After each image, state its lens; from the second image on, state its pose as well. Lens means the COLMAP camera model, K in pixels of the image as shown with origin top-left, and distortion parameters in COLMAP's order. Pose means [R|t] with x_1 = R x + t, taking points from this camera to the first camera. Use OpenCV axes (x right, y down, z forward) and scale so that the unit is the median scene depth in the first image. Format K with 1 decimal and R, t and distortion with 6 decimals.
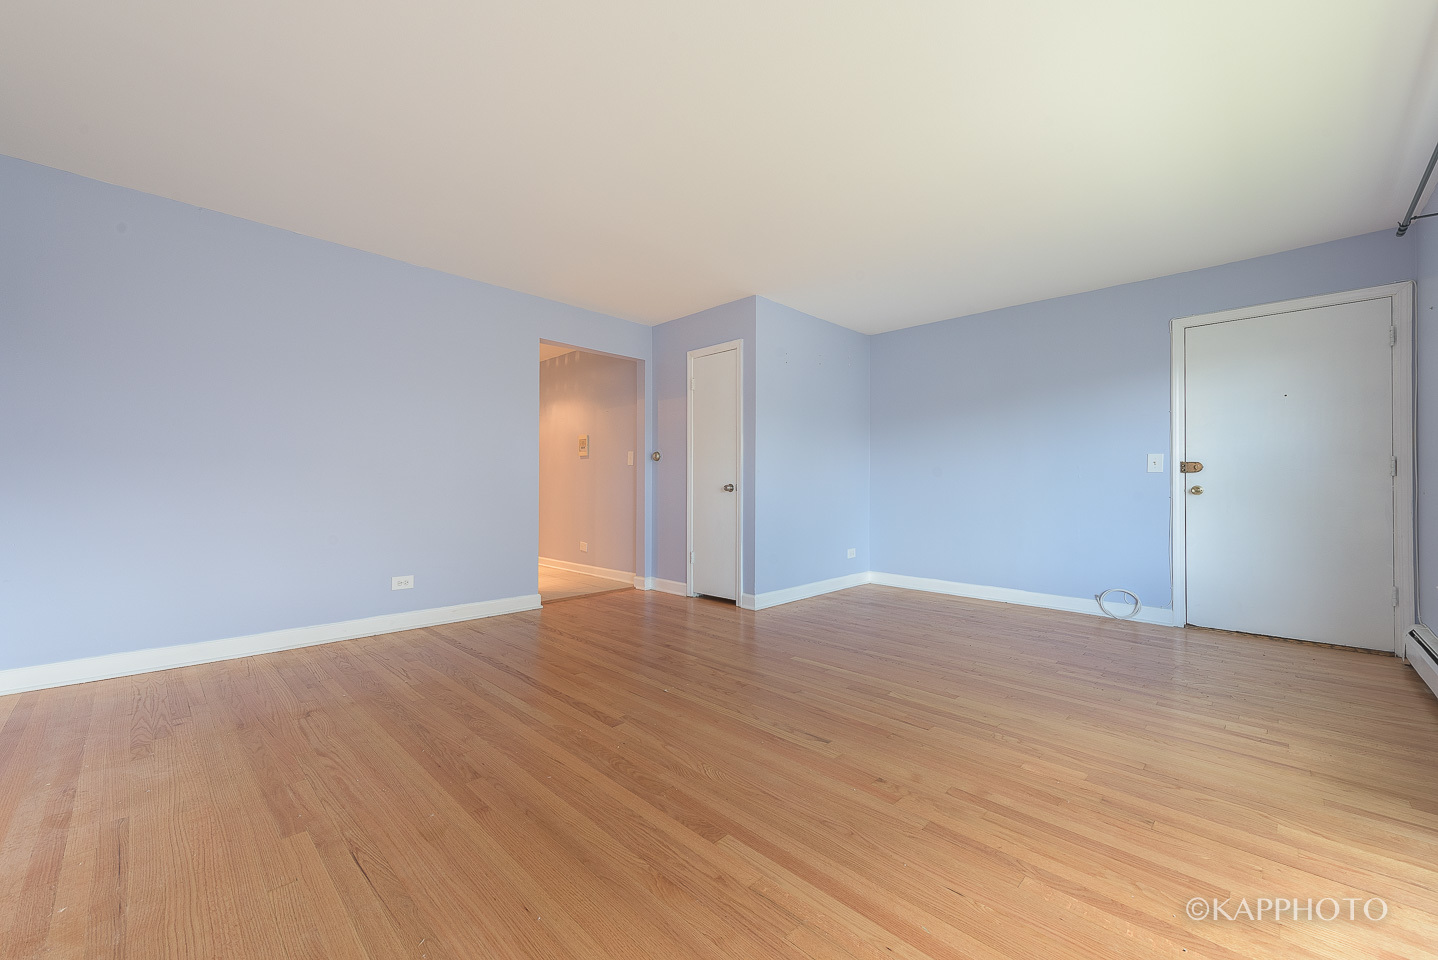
lens RADIAL K [[582.7, 0, 725.9], [0, 582.7, 480.9], [0, 0, 1]] dist [0.003994, -0.000678]
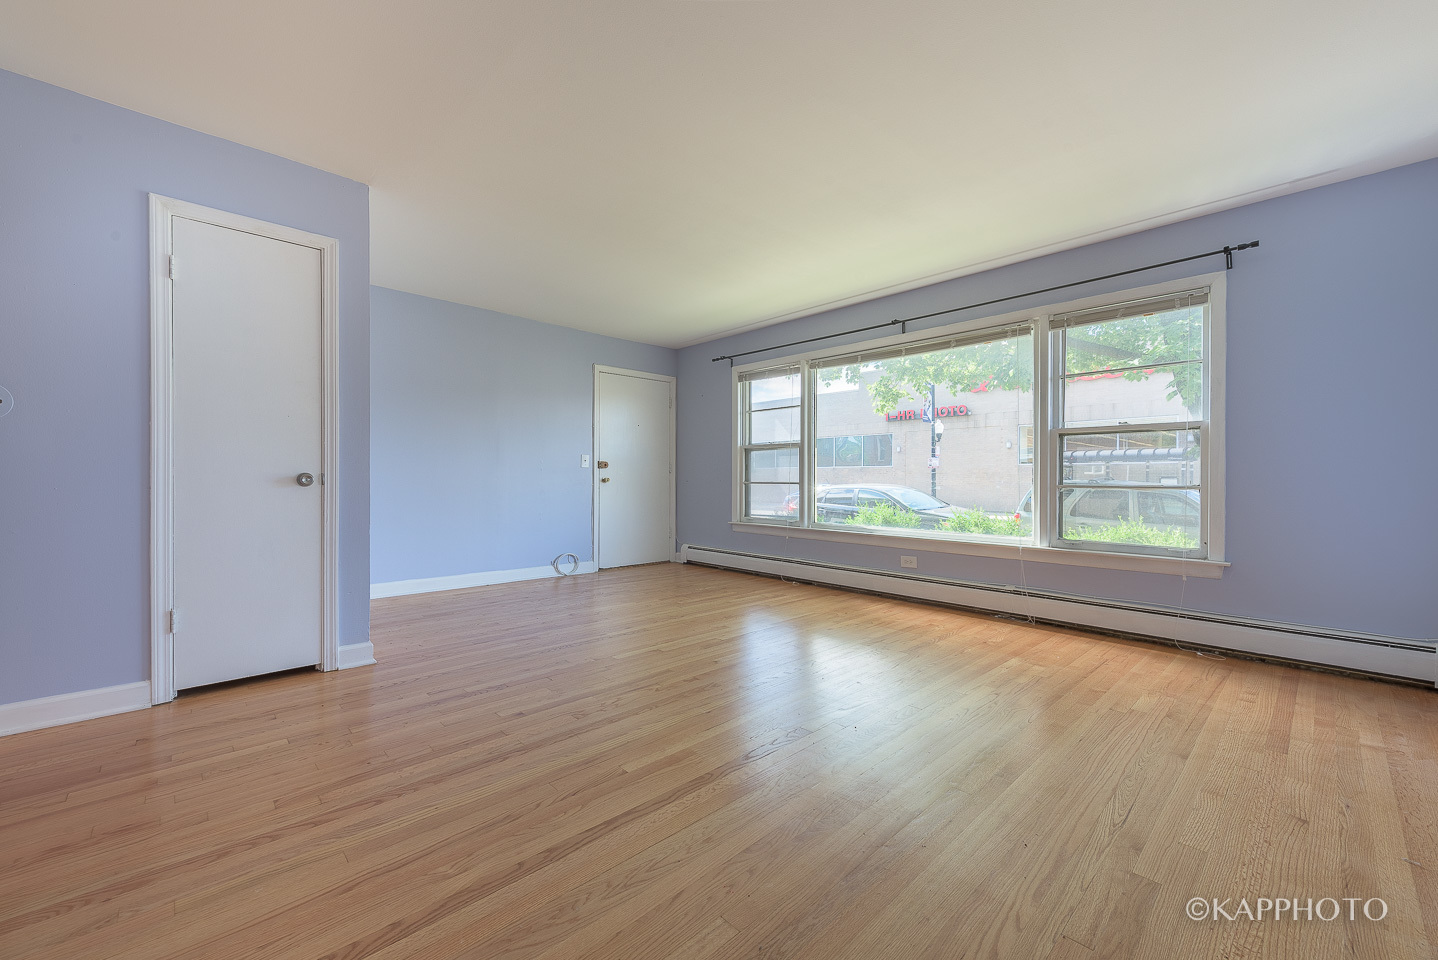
lens RADIAL K [[521.2, 0, 761.6], [0, 521.2, 481.2], [0, 0, 1]] dist [0.001315, -0.000128]
pose [[0.024836, -0.007637, 0.999662, -0.710018], [-0.014155, 0.999868, 0.007990, 0.003609], [-0.999591, -0.014349, 0.024725, 0.721893]]
